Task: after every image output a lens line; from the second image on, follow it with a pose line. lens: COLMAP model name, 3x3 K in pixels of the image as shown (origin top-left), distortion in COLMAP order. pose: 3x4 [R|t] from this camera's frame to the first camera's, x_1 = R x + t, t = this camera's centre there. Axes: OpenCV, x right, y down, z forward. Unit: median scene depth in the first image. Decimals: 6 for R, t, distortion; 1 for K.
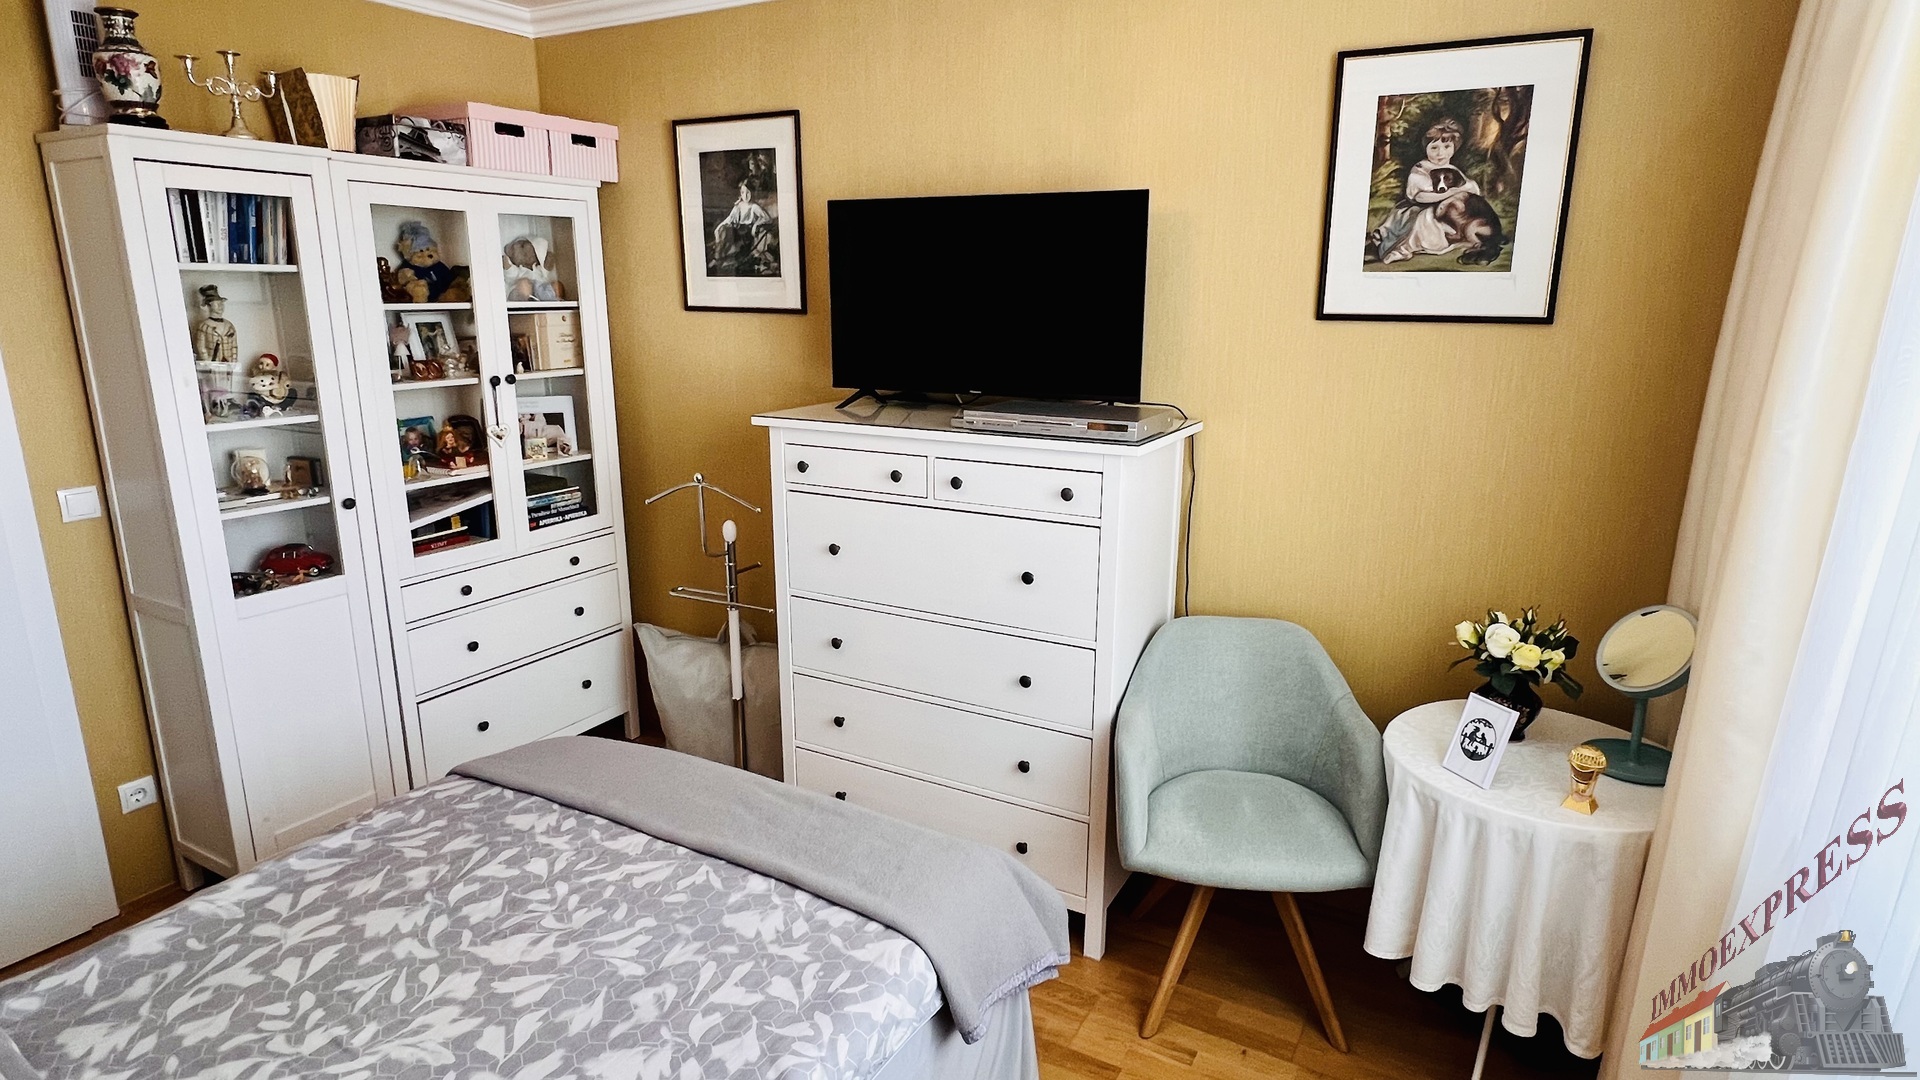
lens RADIAL K [[1043.4, 0, 955.2], [0, 1043.4, 542.1], [0, 0, 1]] dist [0.002461, -0.001102]
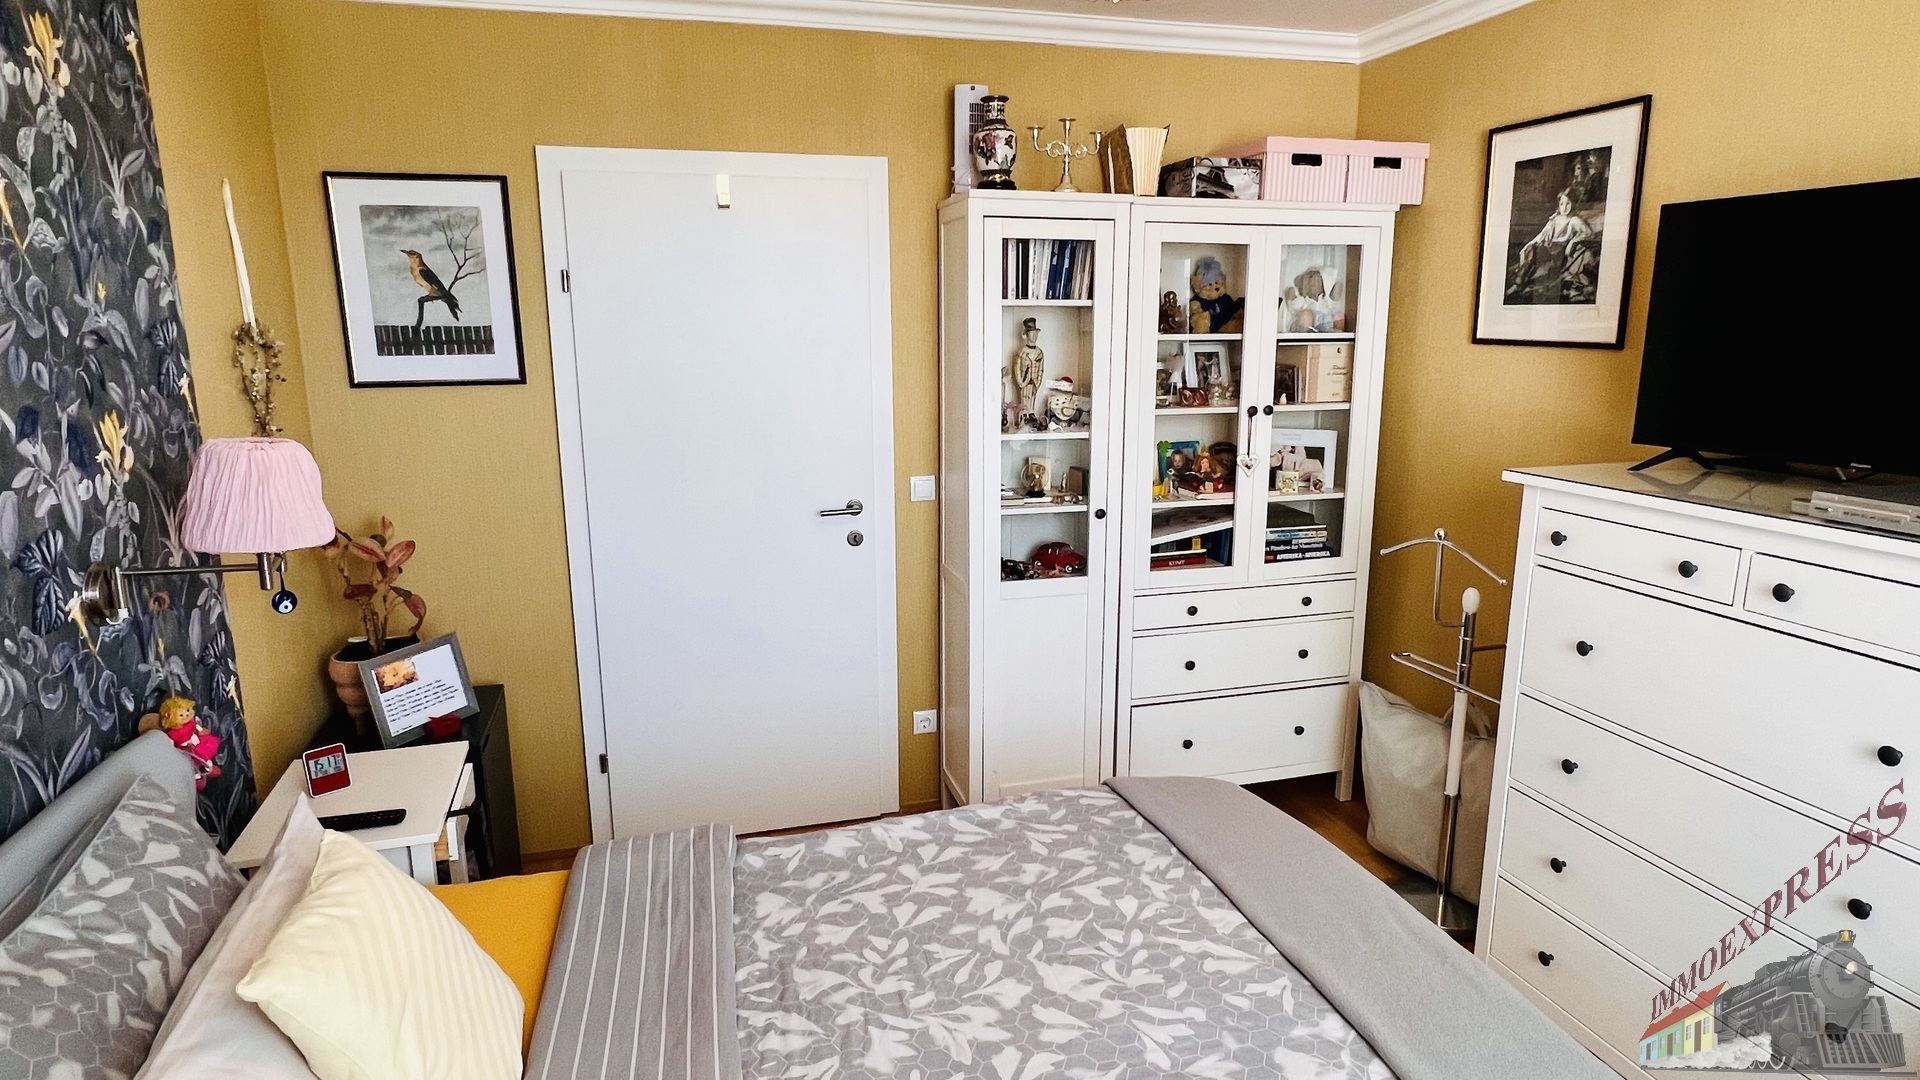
lens RADIAL K [[1043.4, 0, 957.8], [0, 1043.4, 536.2], [0, 0, 1]] dist [0.002461, -0.001102]
pose [[0.711310, 0.138322, -0.689134, 0.077159], [-0.162358, 0.986264, 0.030379, -0.023278], [0.683870, 0.090278, 0.723997, 0.104750]]
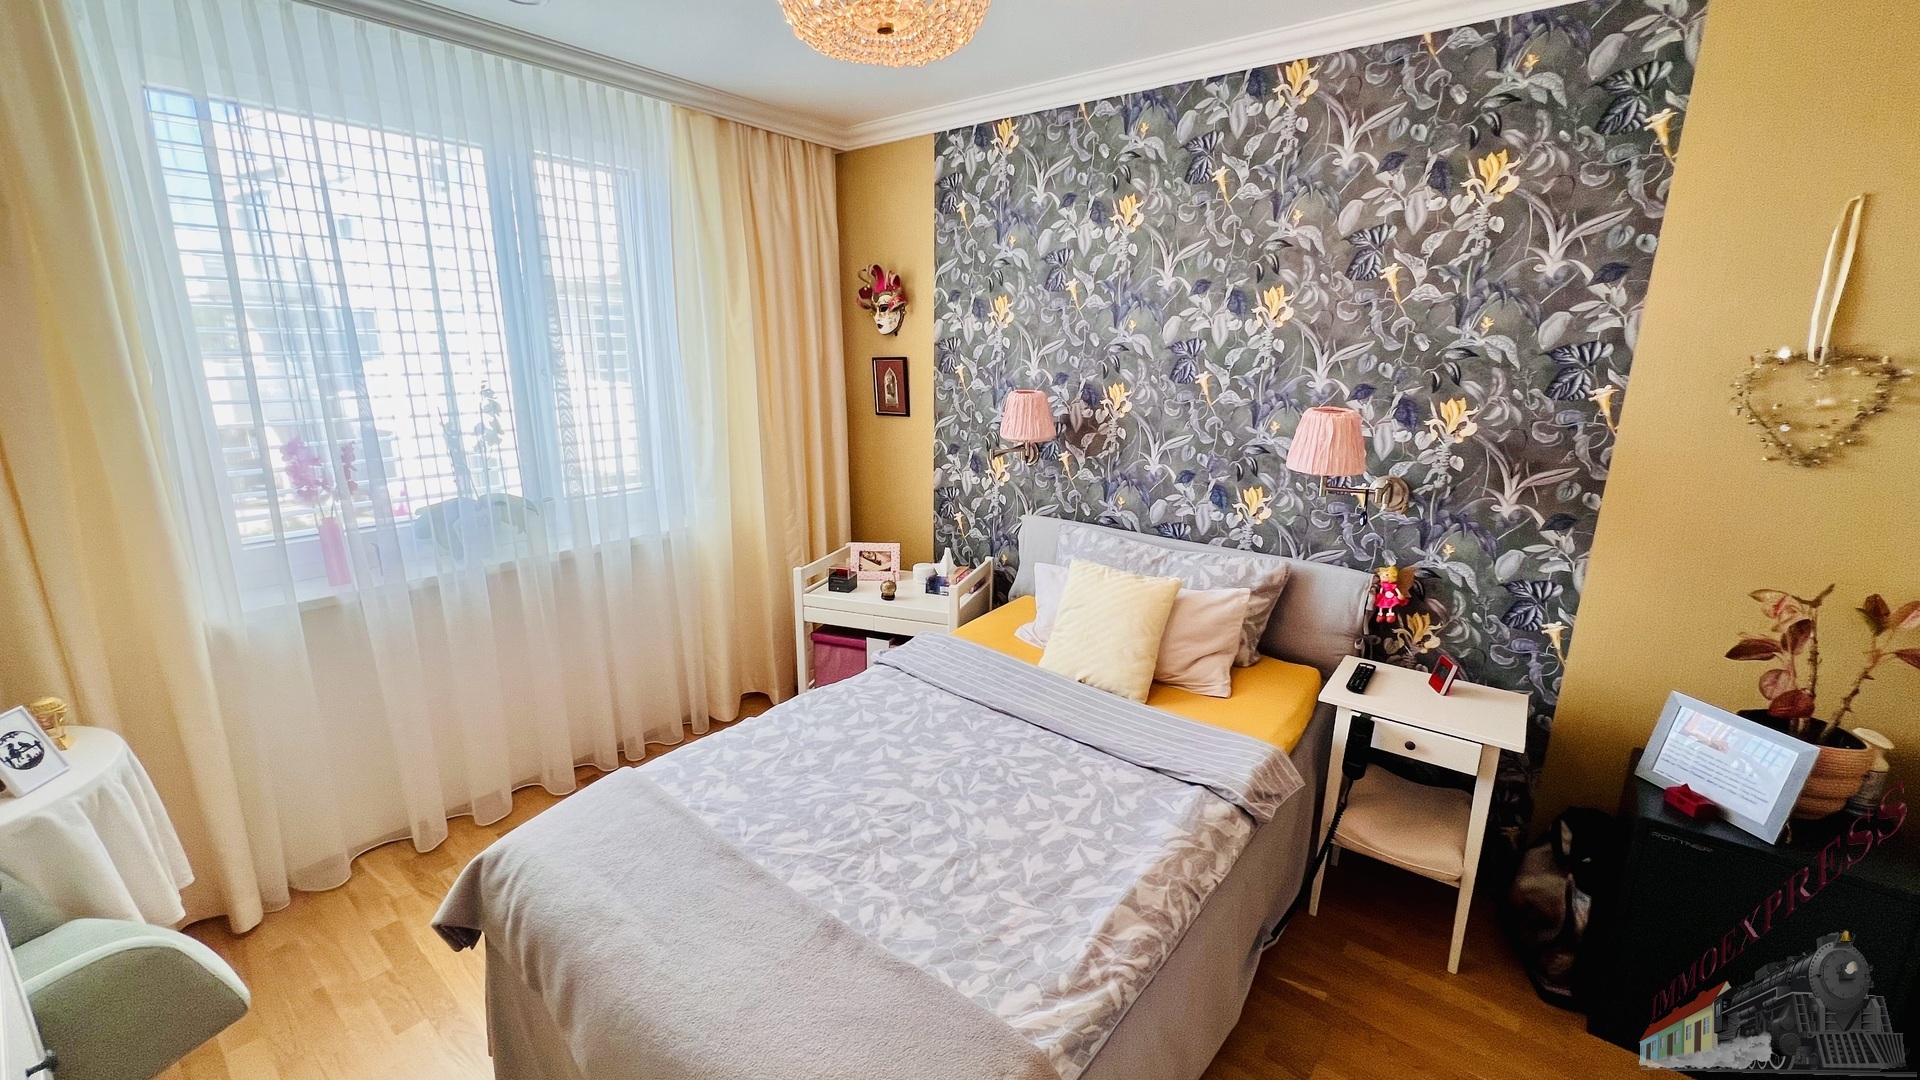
lens RADIAL K [[776.8, 0, 969.9], [0, 776.8, 538.0], [0, 0, 1]] dist [-0.002657, 0.000164]
pose [[-0.987351, -0.054607, 0.148846, -0.401610], [0.021791, 0.883164, 0.468559, -0.252839], [-0.157042, 0.465876, -0.870803, 1.053830]]
